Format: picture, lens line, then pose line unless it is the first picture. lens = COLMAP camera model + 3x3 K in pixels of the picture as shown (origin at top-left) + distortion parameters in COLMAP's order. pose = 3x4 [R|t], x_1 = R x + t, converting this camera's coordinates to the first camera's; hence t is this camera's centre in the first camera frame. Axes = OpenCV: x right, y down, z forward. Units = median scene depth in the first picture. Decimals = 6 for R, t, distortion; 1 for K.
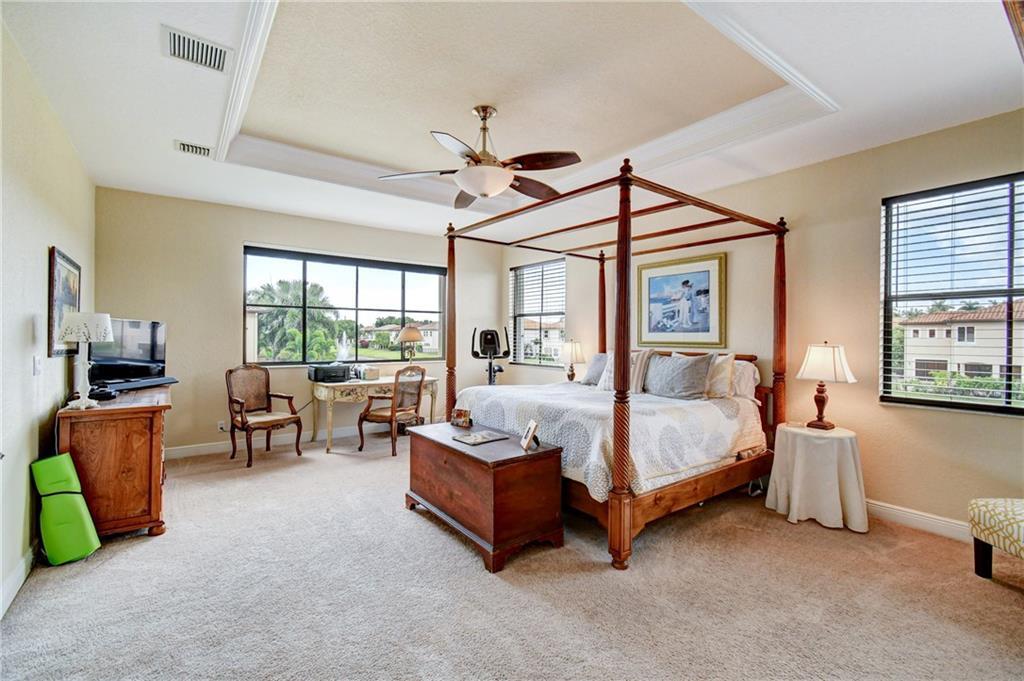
lens RADIAL K [[449.5, 0, 509.8], [0, 449.5, 338.6], [0, 0, 1]] dist [0.000817, -0.001011]
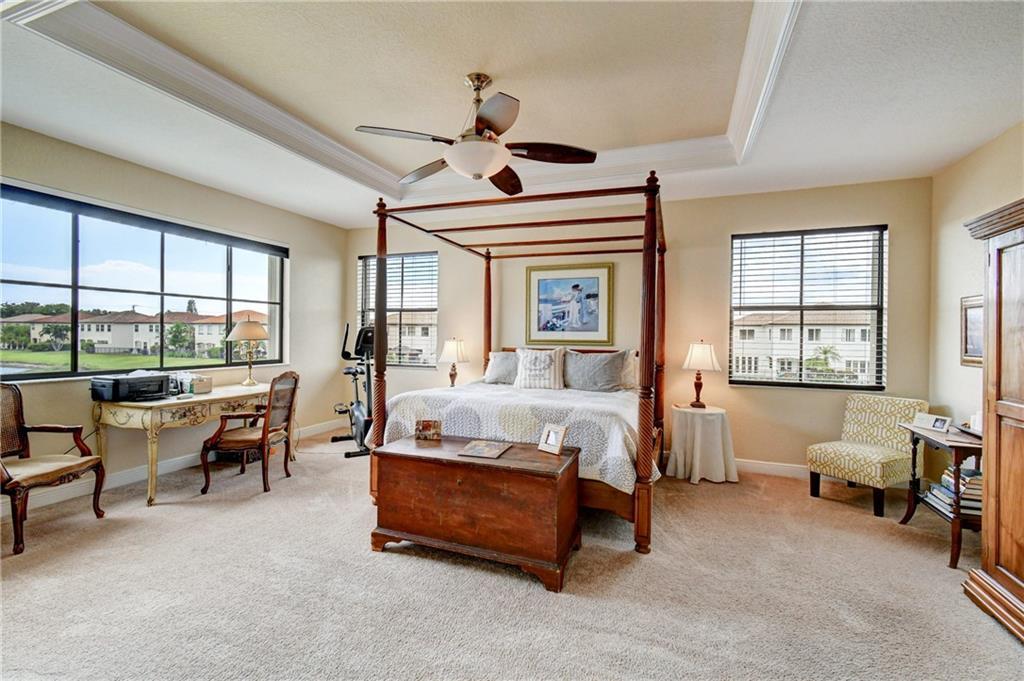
lens RADIAL K [[449.5, 0, 509.8], [0, 449.5, 338.6], [0, 0, 1]] dist [0.000817, -0.001011]
pose [[0.844185, -0.000594, 0.536052, -0.399080], [-0.003347, 0.999974, 0.006380, -0.003475], [-0.536041, -0.007181, 0.844161, 0.179312]]
